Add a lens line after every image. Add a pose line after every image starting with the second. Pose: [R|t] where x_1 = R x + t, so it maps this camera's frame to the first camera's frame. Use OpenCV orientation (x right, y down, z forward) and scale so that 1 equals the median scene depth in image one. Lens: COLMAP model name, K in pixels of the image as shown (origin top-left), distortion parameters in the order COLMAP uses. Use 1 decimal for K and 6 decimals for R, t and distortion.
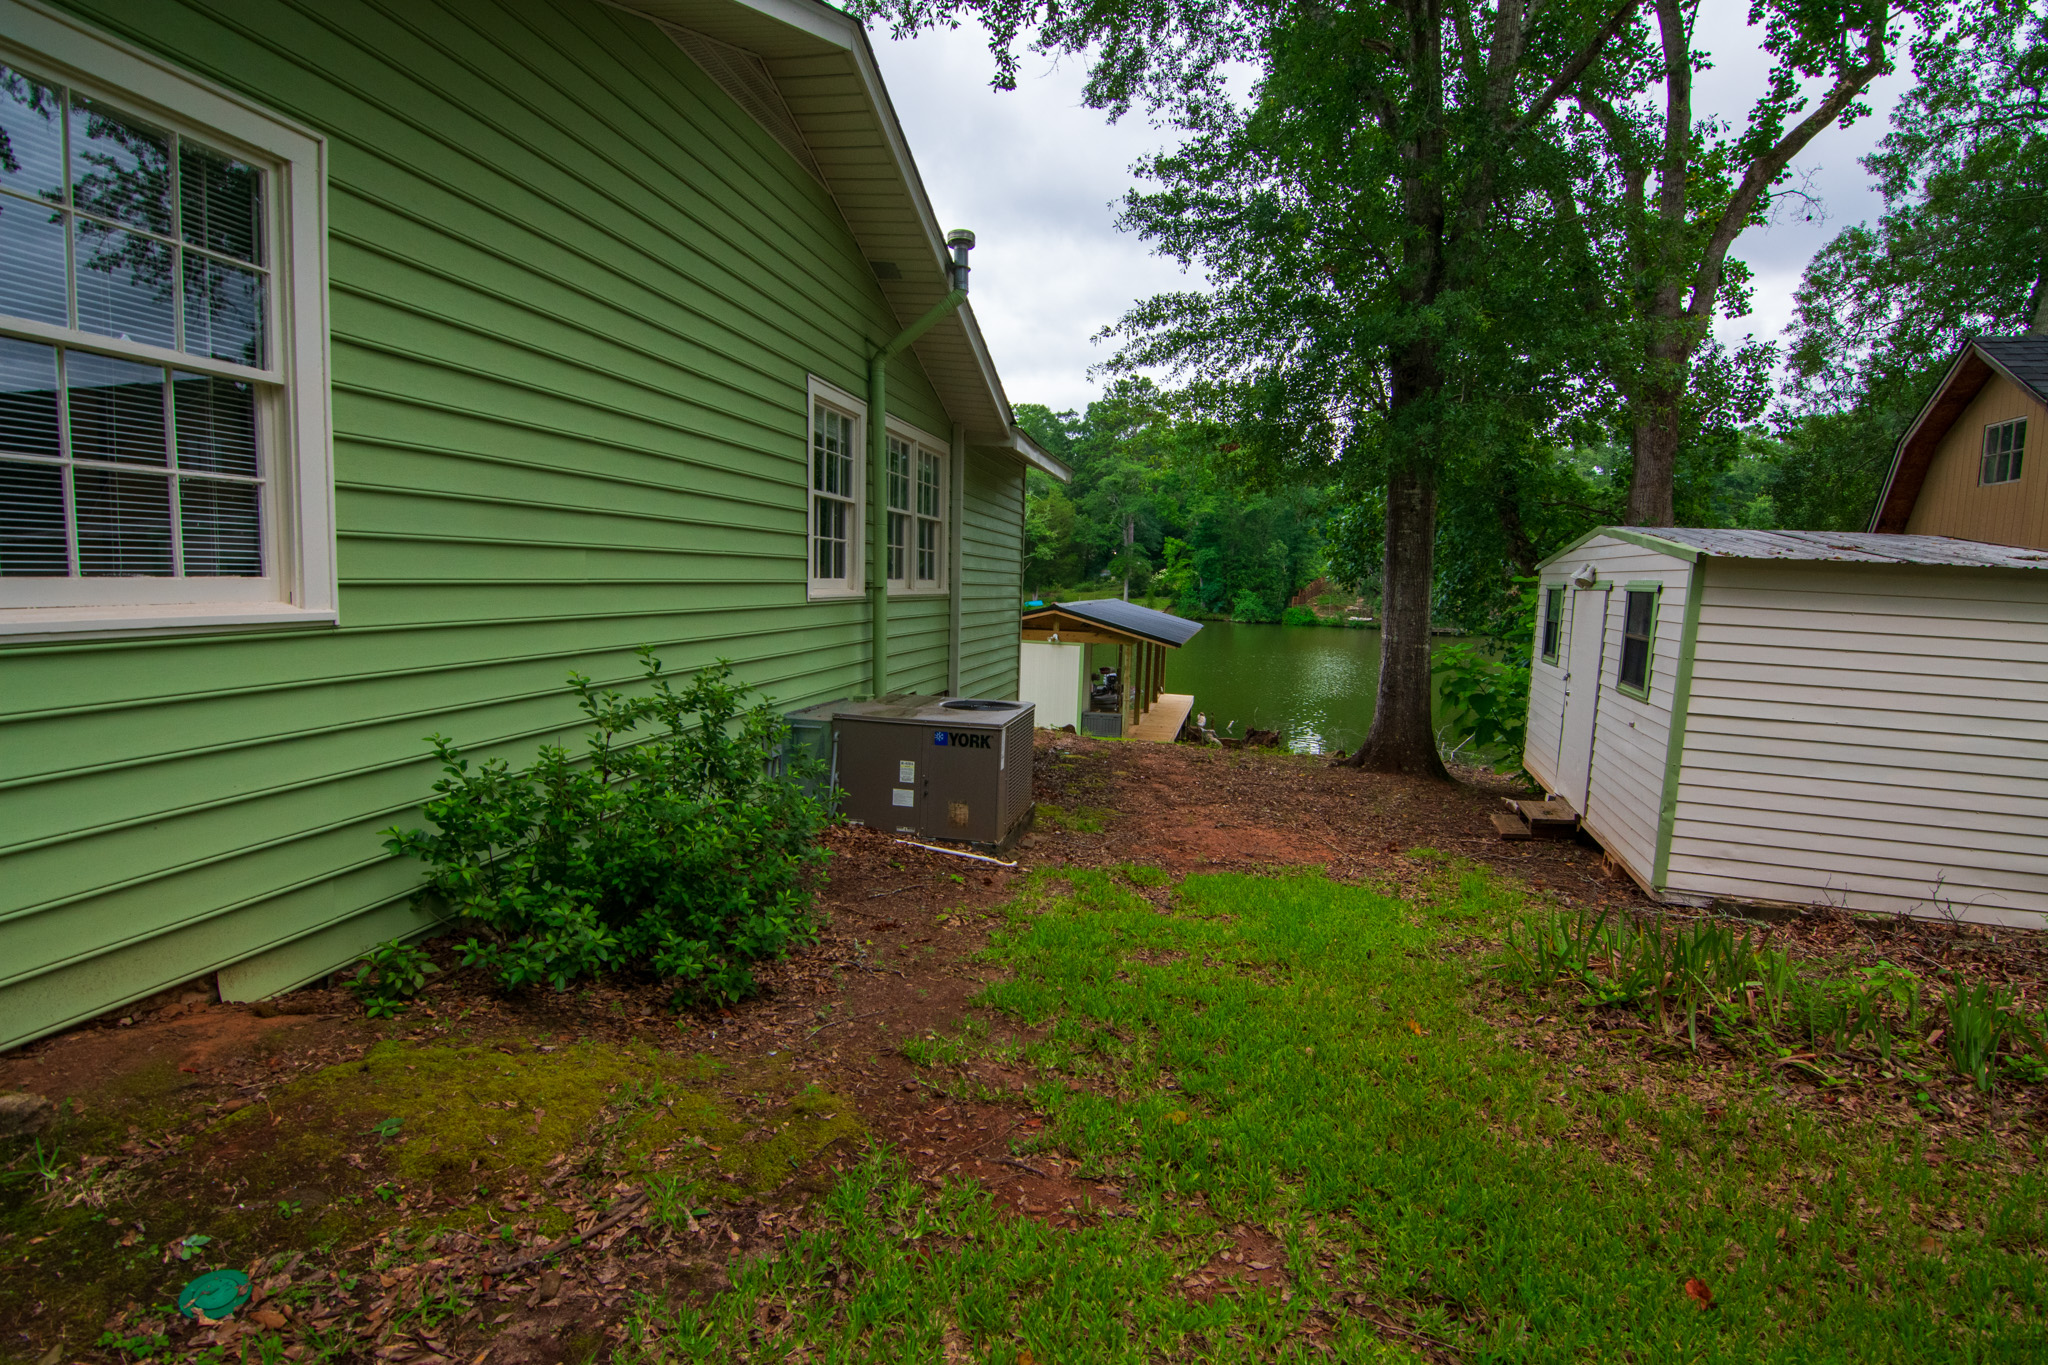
lens RADIAL K [[989.5, 0, 1038.3], [0, 989.5, 678.0], [0, 0, 1]] dist [-0.003455, -0.011853]
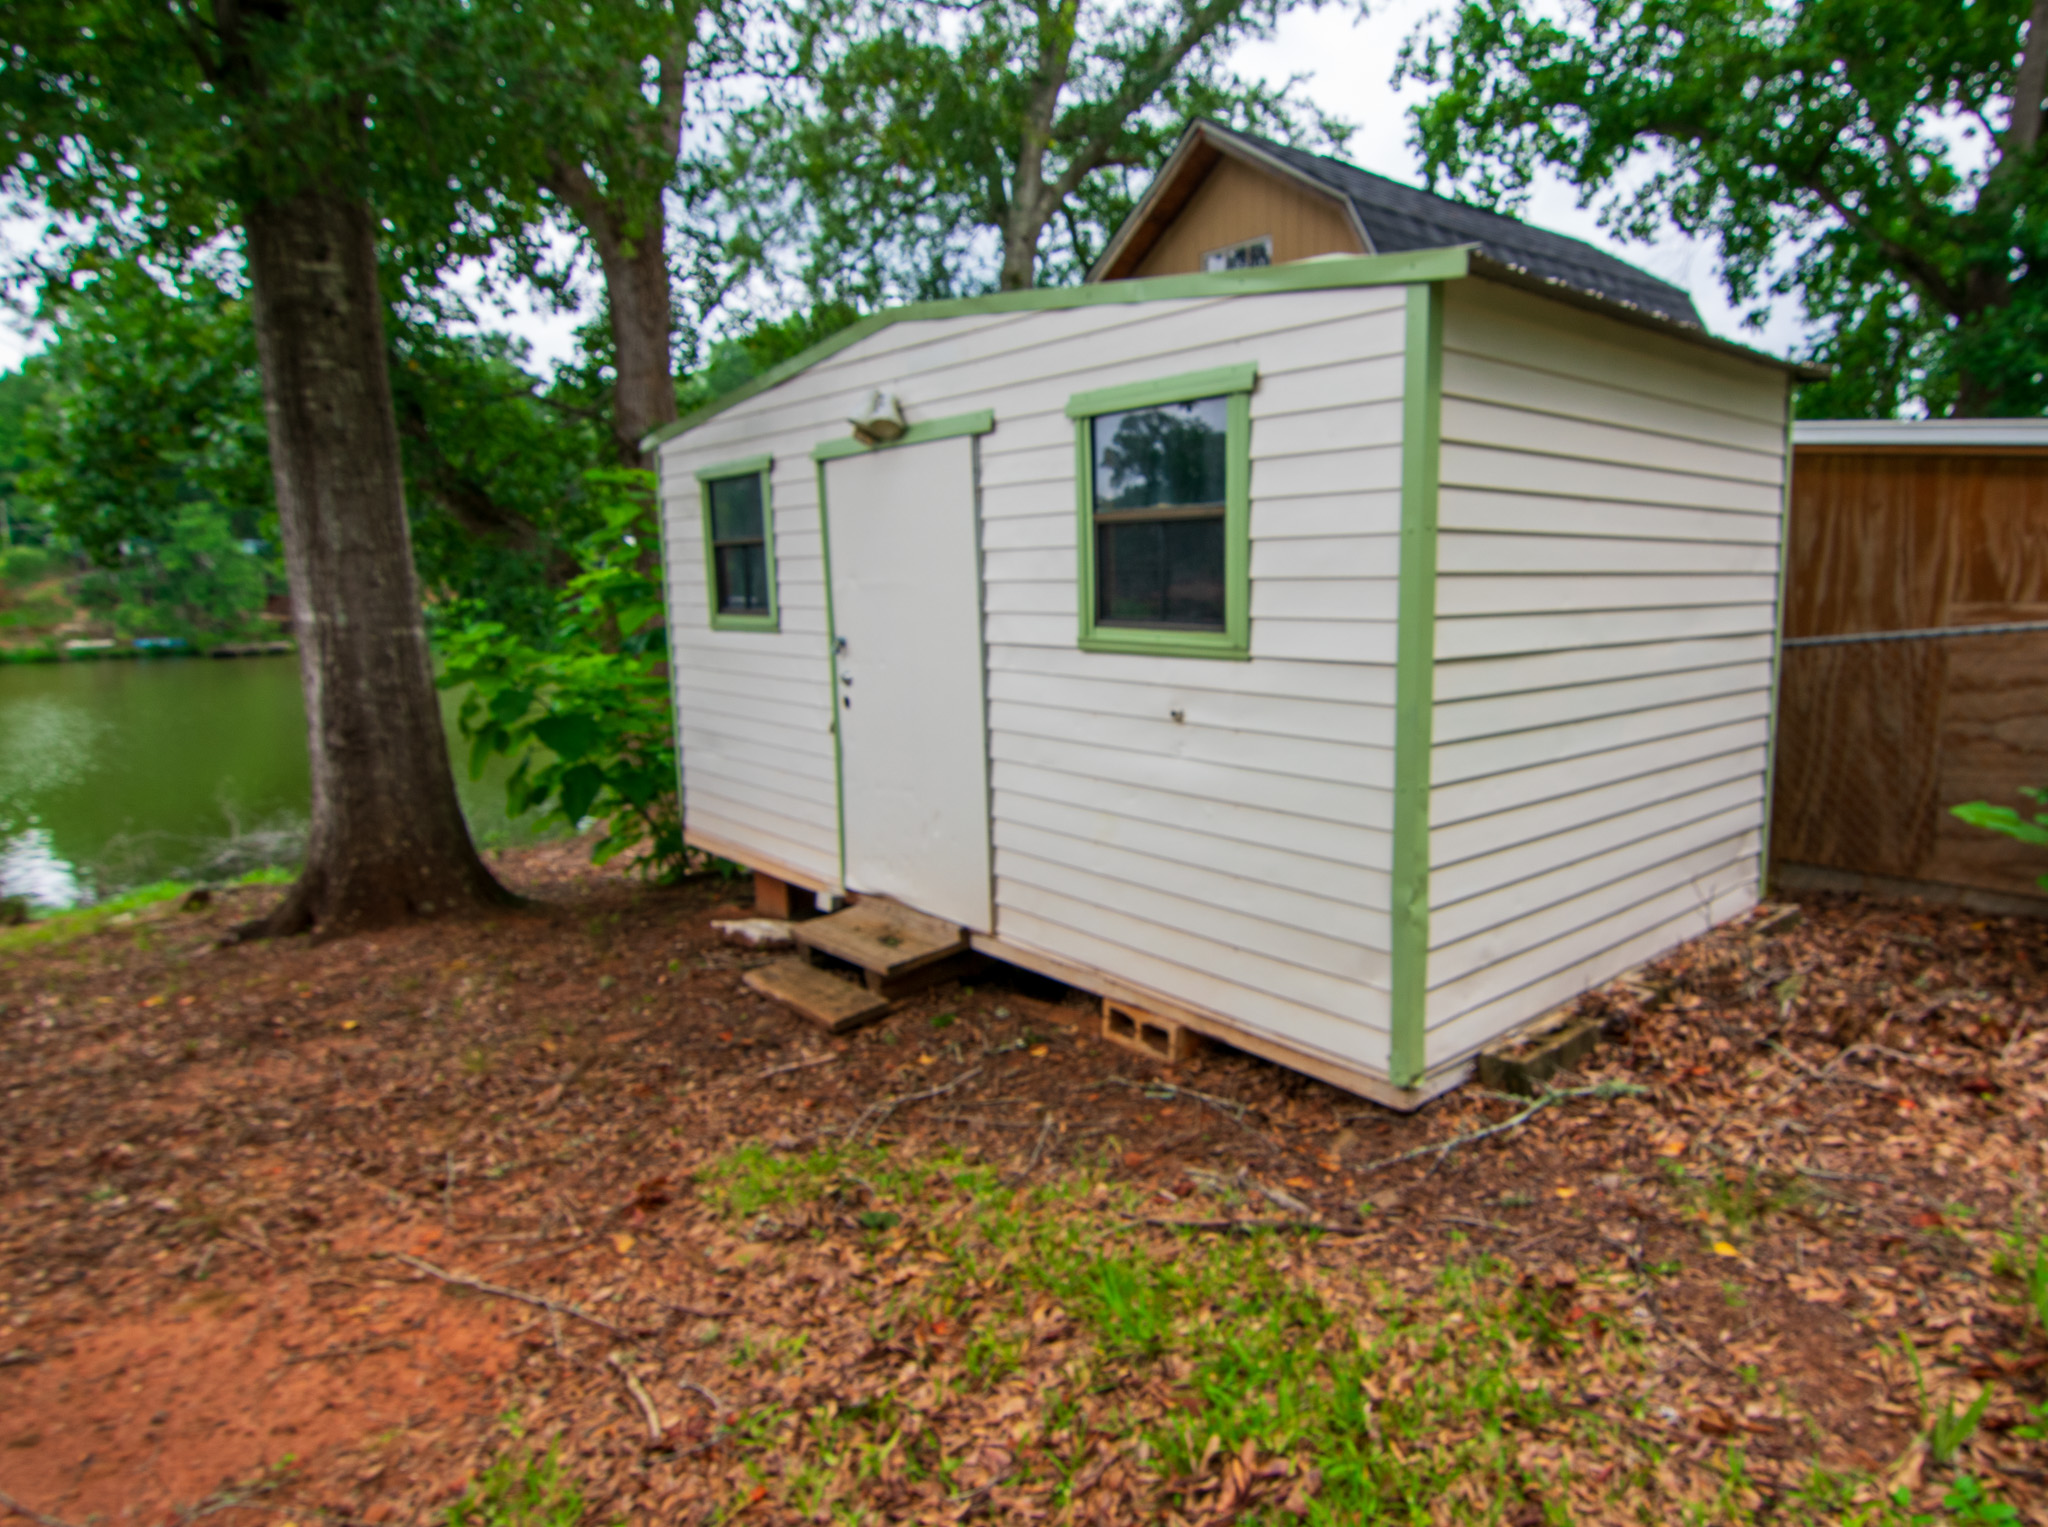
lens RADIAL K [[1064.4, 0, 1025.4], [0, 1064.4, 756.9], [0, 0, 1]] dist [-0.020287, -0.000737]
pose [[0.482667, -0.181018, 0.856893, 0.115097], [0.130612, 0.982343, 0.133949, -0.004668], [-0.866010, 0.047267, 0.497788, 0.583195]]
